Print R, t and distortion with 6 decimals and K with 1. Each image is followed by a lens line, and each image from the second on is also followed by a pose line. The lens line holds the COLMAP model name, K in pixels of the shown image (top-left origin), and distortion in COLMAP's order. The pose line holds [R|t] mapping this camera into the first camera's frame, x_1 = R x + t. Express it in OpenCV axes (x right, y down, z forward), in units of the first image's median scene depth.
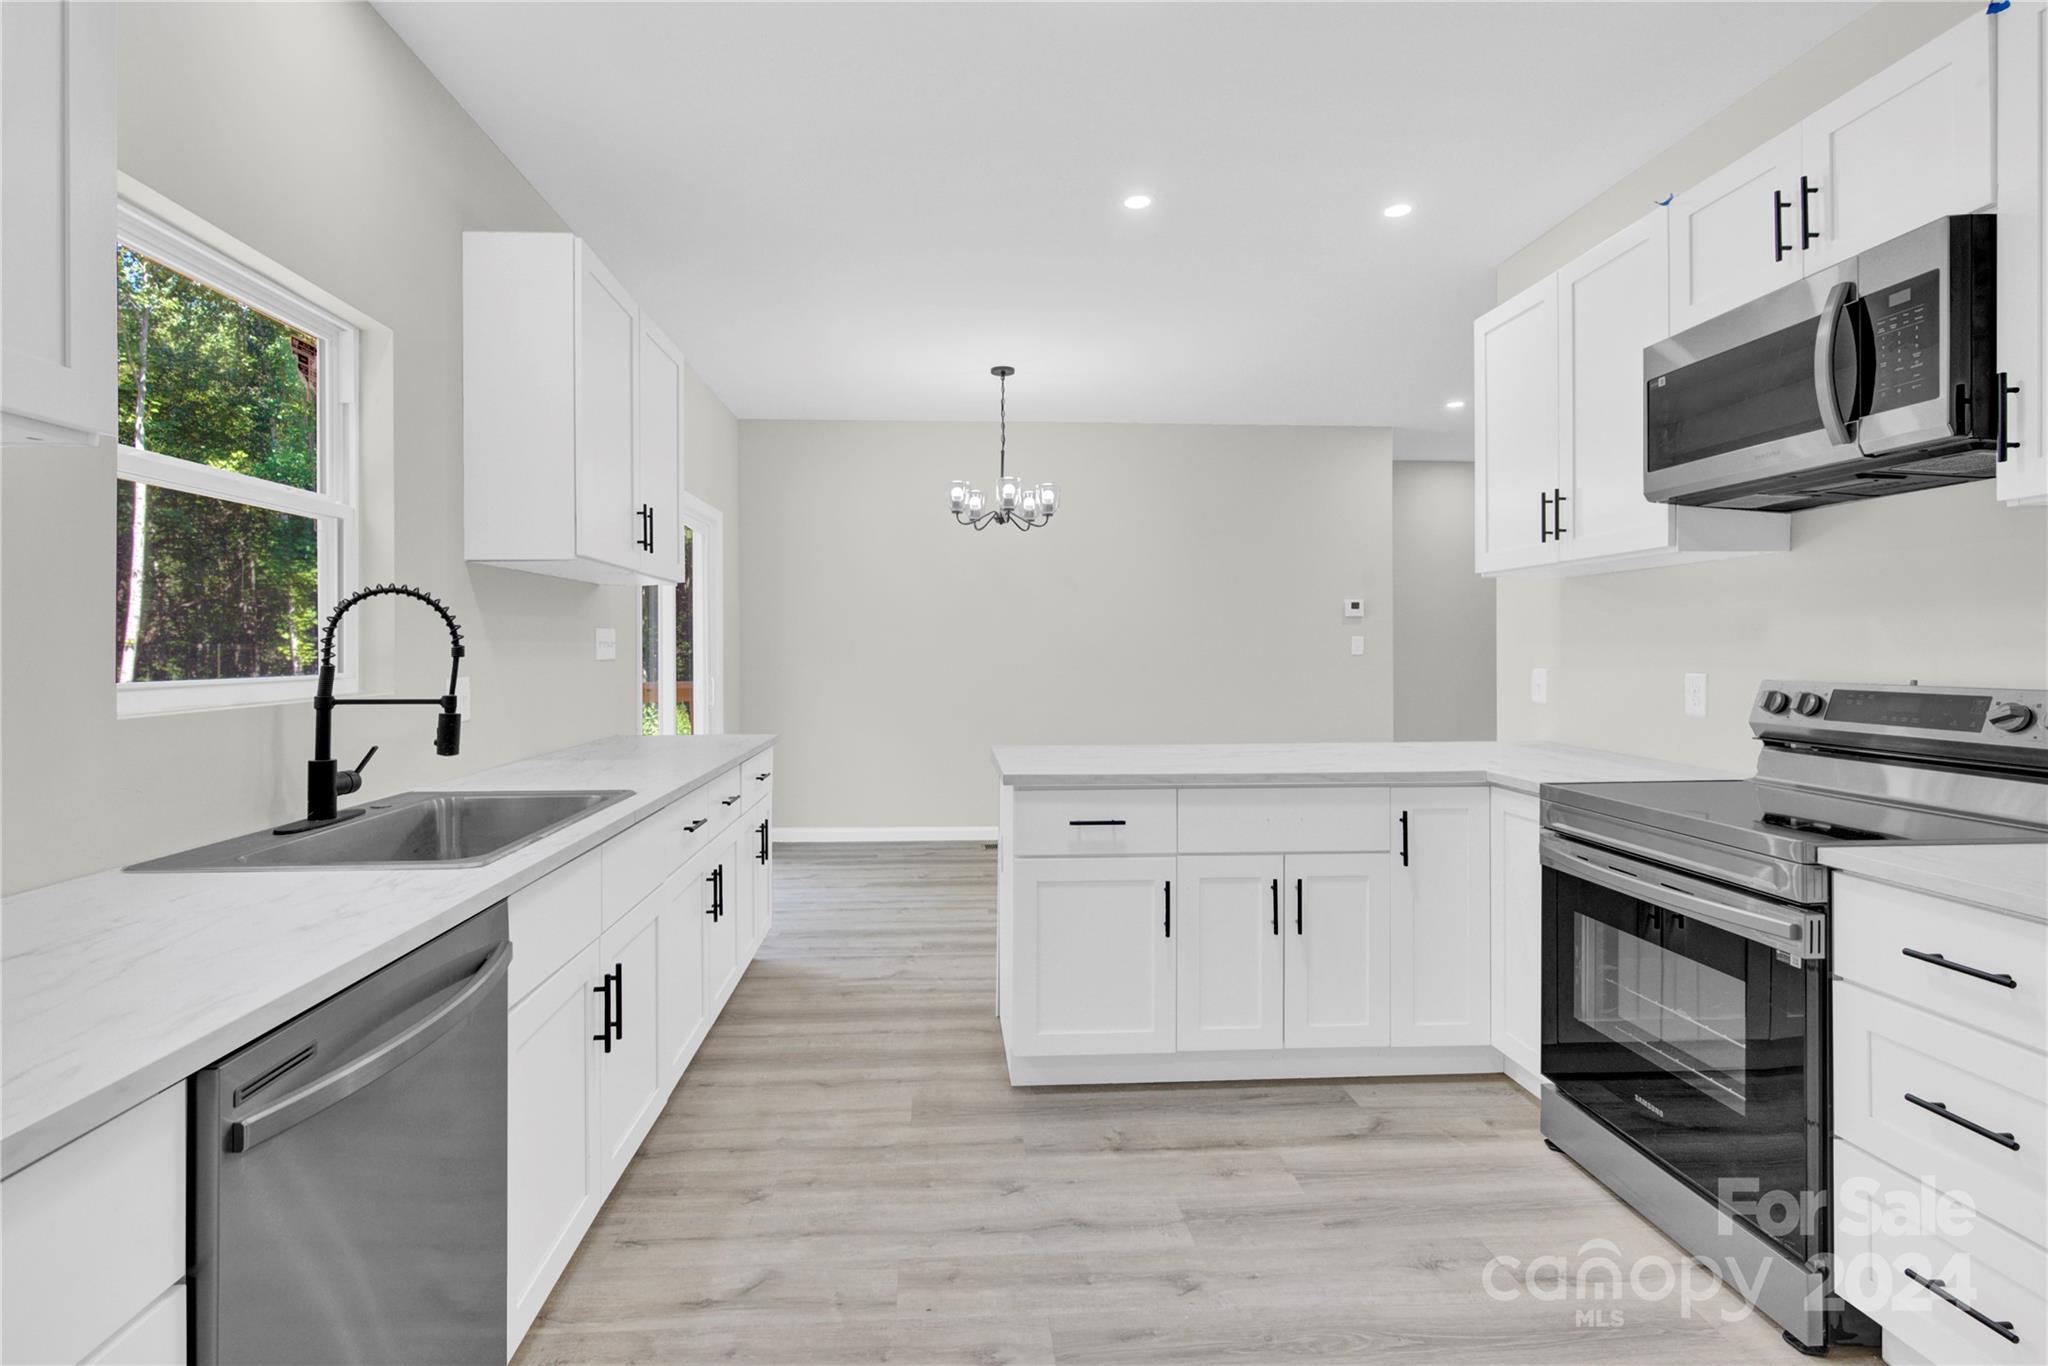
lens RADIAL K [[953.3, 0, 992.3], [0, 953.3, 642.8], [0, 0, 1]] dist [-0.000211, -0.000051]
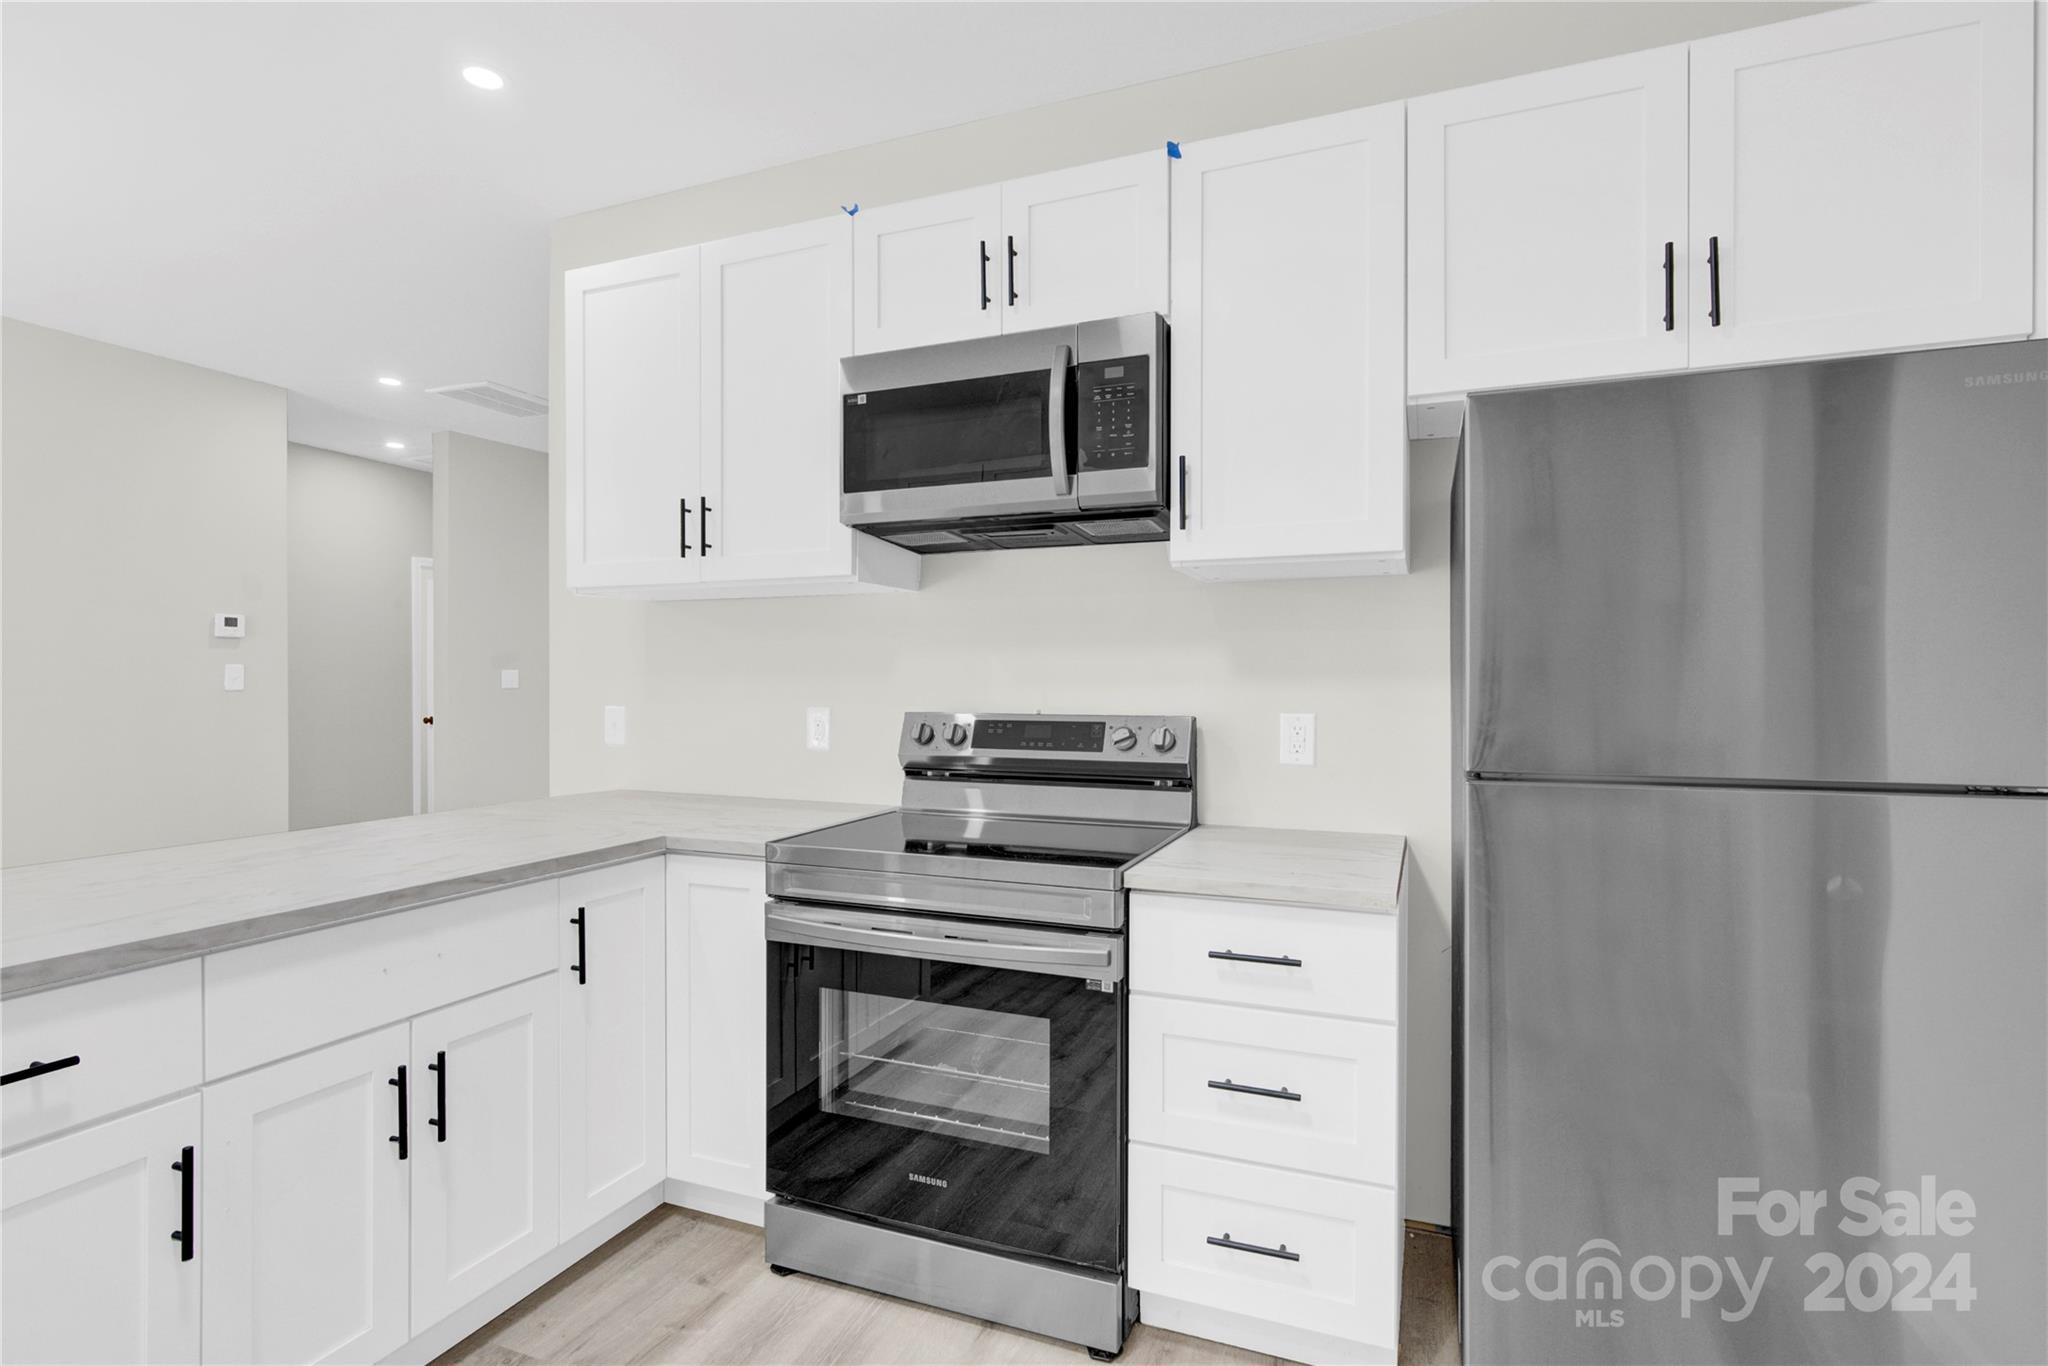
lens RADIAL K [[982.6, 0, 1024.0], [0, 982.6, 683.0], [0, 0, 1]] dist [-0.000010, 0.000320]
pose [[0.427296, -0.001031, 0.904111, -0.107615], [-0.006177, 0.999973, 0.004059, 0.001633], [-0.904091, -0.007319, 0.427277, 0.435986]]
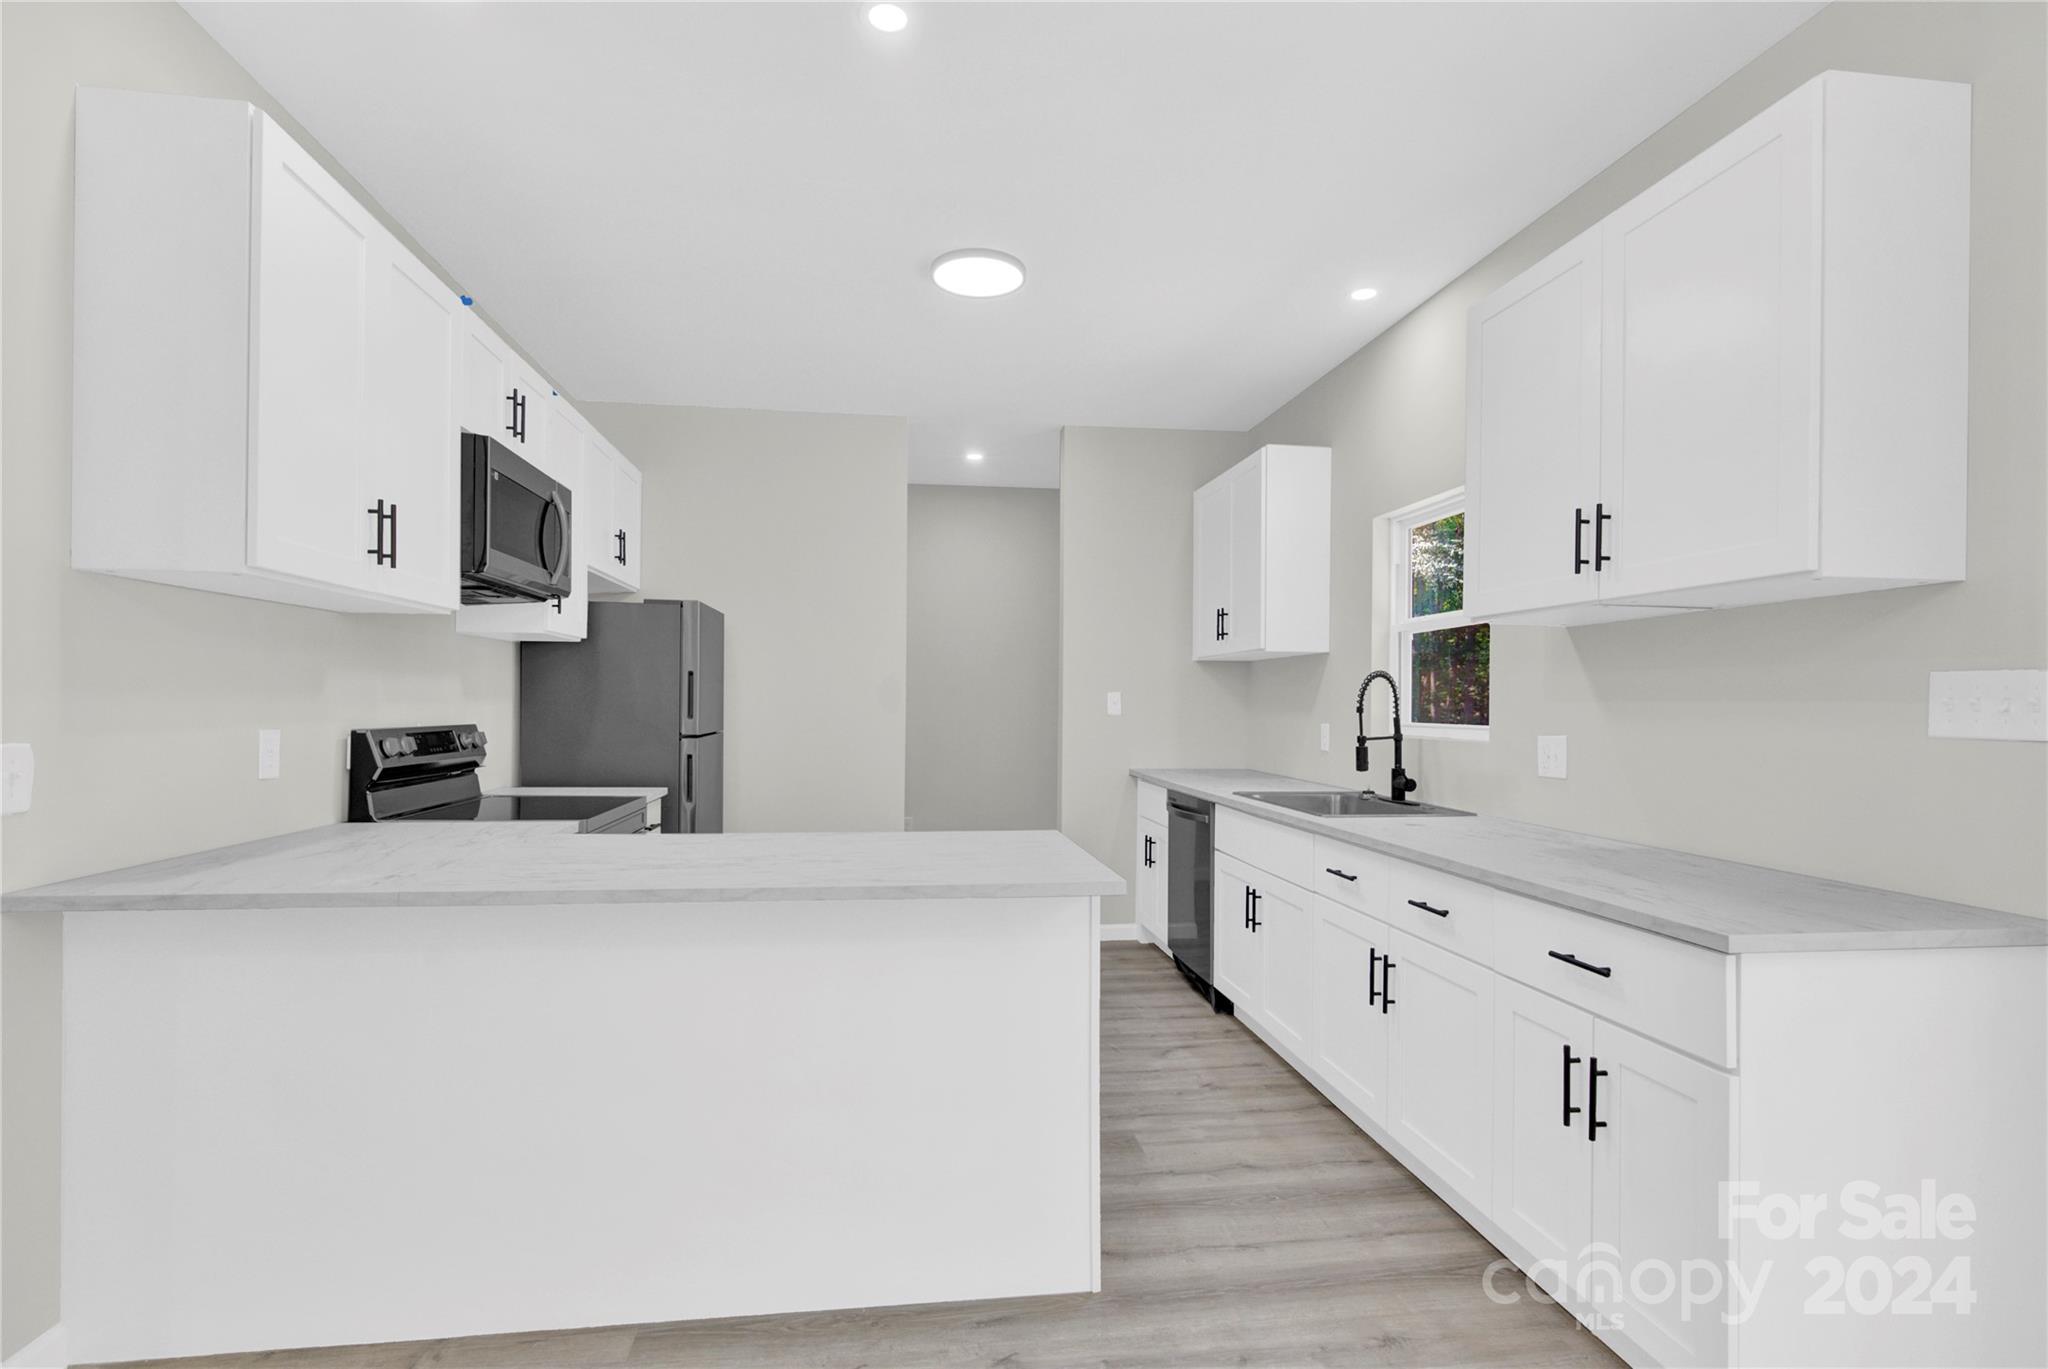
lens RADIAL K [[987.1, 0, 1014.3], [0, 987.1, 700.0], [0, 0, 1]] dist [0.002147, 0.000198]
pose [[-0.996464, -0.007593, -0.083673, 0.145595], [-0.006847, 0.999934, -0.009197, 0.008338], [0.083738, -0.008591, -0.996451, 2.036034]]
